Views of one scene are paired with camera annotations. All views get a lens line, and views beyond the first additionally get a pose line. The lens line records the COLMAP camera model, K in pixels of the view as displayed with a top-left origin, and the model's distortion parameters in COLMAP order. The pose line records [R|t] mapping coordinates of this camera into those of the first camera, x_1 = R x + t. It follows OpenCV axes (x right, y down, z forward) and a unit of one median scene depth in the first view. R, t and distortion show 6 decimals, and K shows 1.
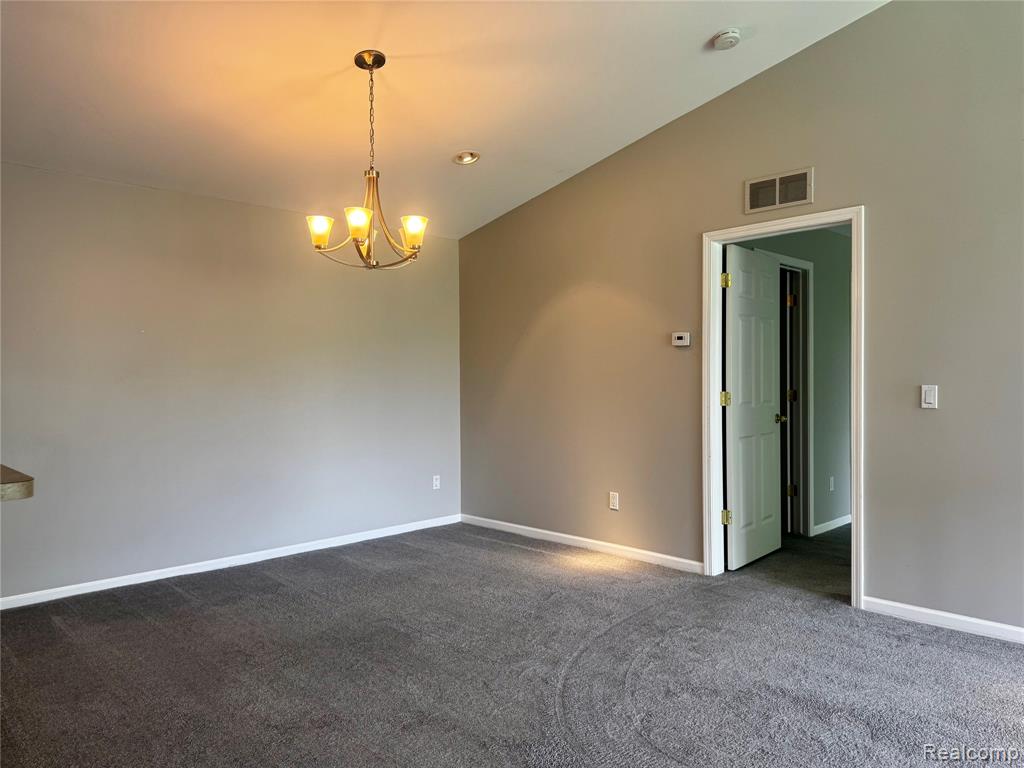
lens RADIAL K [[712.0, 0, 512.0], [0, 712.0, 384.0], [0, 0, 1]] dist [-0.000577, -0.000633]
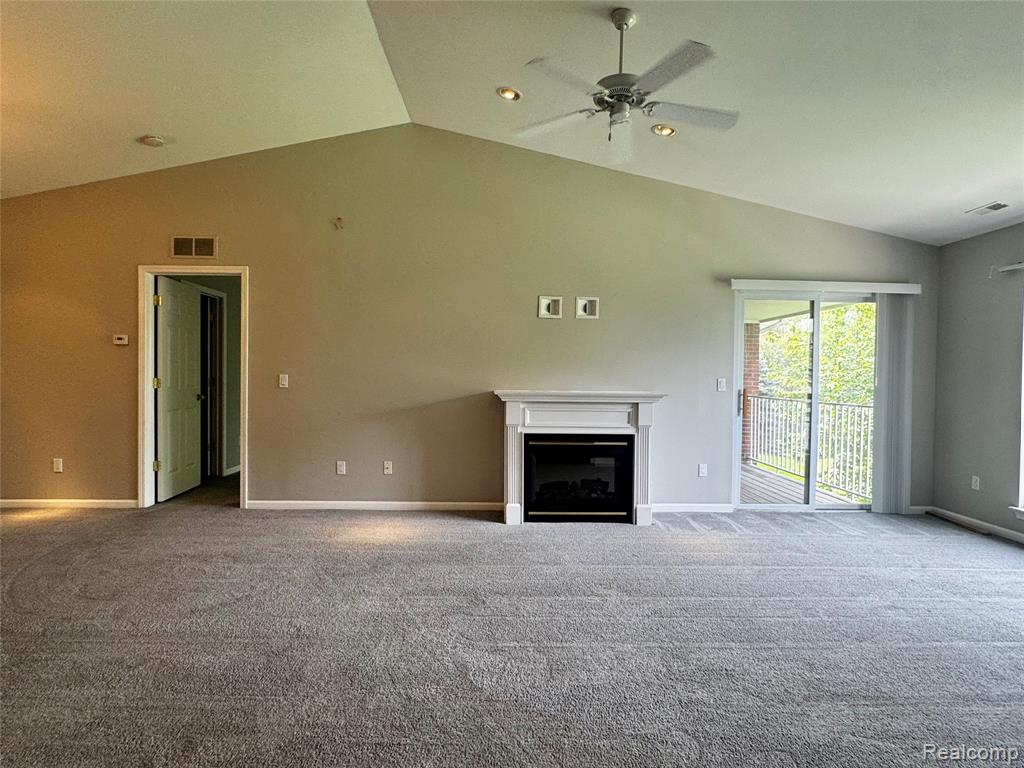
lens RADIAL K [[567.5, 0, 512.0], [0, 567.5, 384.0], [0, 0, 1]] dist [0.000660, 0.000754]
pose [[0.683860, 0.001339, 0.729612, -0.044811], [-0.007504, 0.999958, 0.005198, 0.011329], [-0.729575, -0.009029, 0.683841, -0.308223]]
